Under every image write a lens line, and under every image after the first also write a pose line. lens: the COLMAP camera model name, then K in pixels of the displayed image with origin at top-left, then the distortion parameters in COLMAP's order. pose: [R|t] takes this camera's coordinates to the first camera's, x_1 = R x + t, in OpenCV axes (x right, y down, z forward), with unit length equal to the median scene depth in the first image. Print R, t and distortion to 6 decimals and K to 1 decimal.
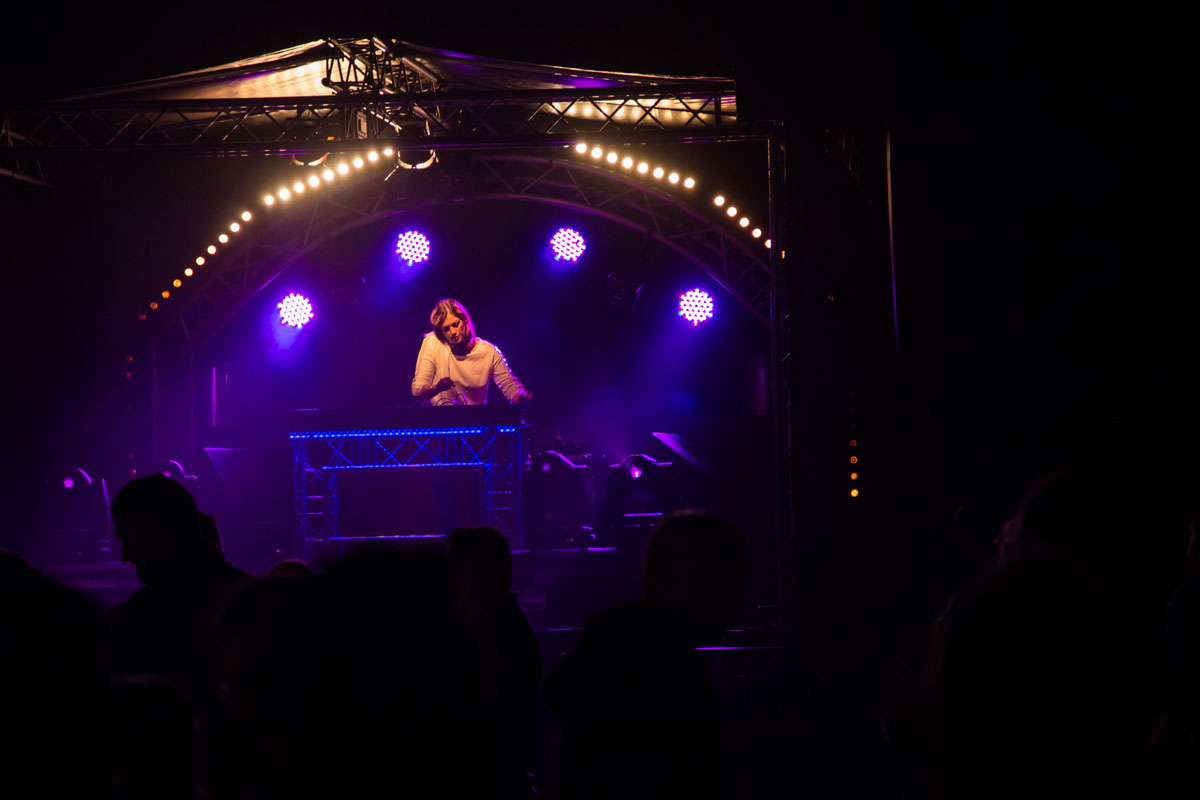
lens RADIAL K [[3619.3, 0, 600.0], [0, 3619.3, 400.0], [0, 0, 1]] dist [0.160481, 0.627005]
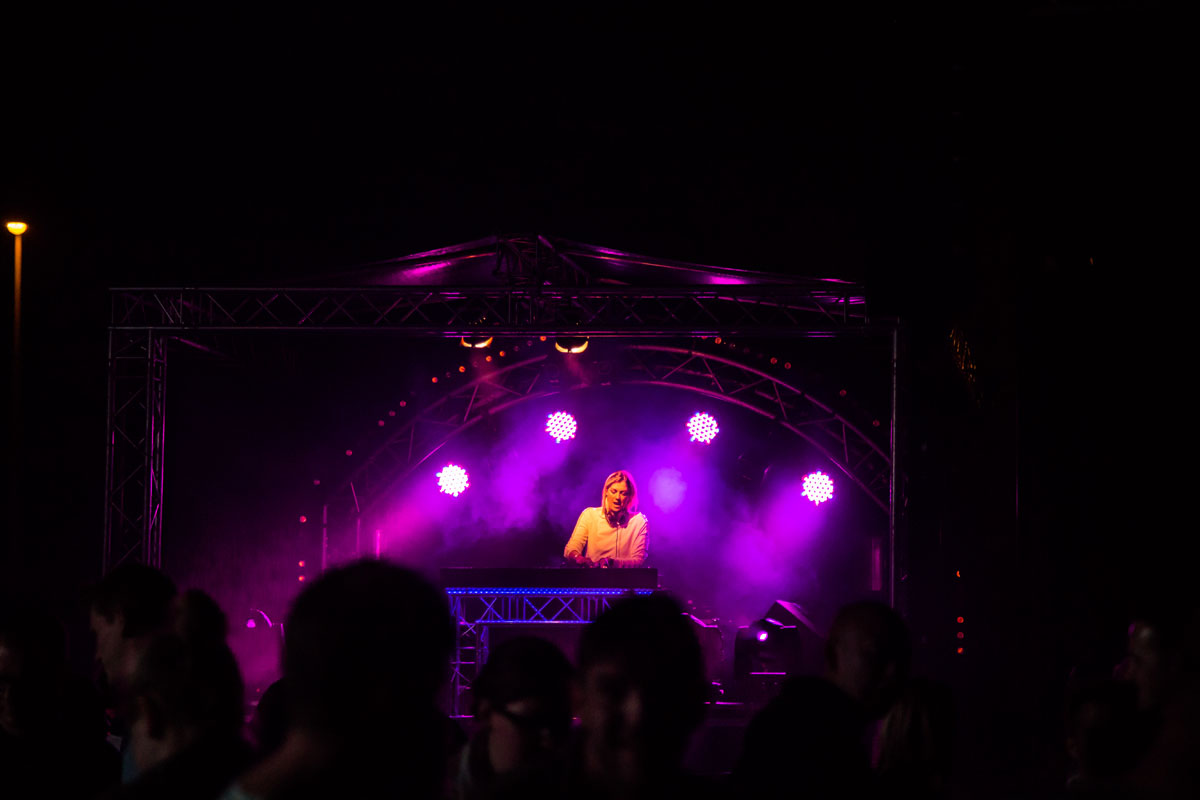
lens RADIAL K [[3680.4, 0, 598.7], [0, 3680.4, 337.7], [0, 0, 1]] dist [0.538921, -0.577457]
pose [[0.999109, 0.030498, -0.029181, -0.008802], [-0.032646, 0.996559, -0.076182, 0.016648], [0.026757, 0.077067, 0.996667, -0.123943]]
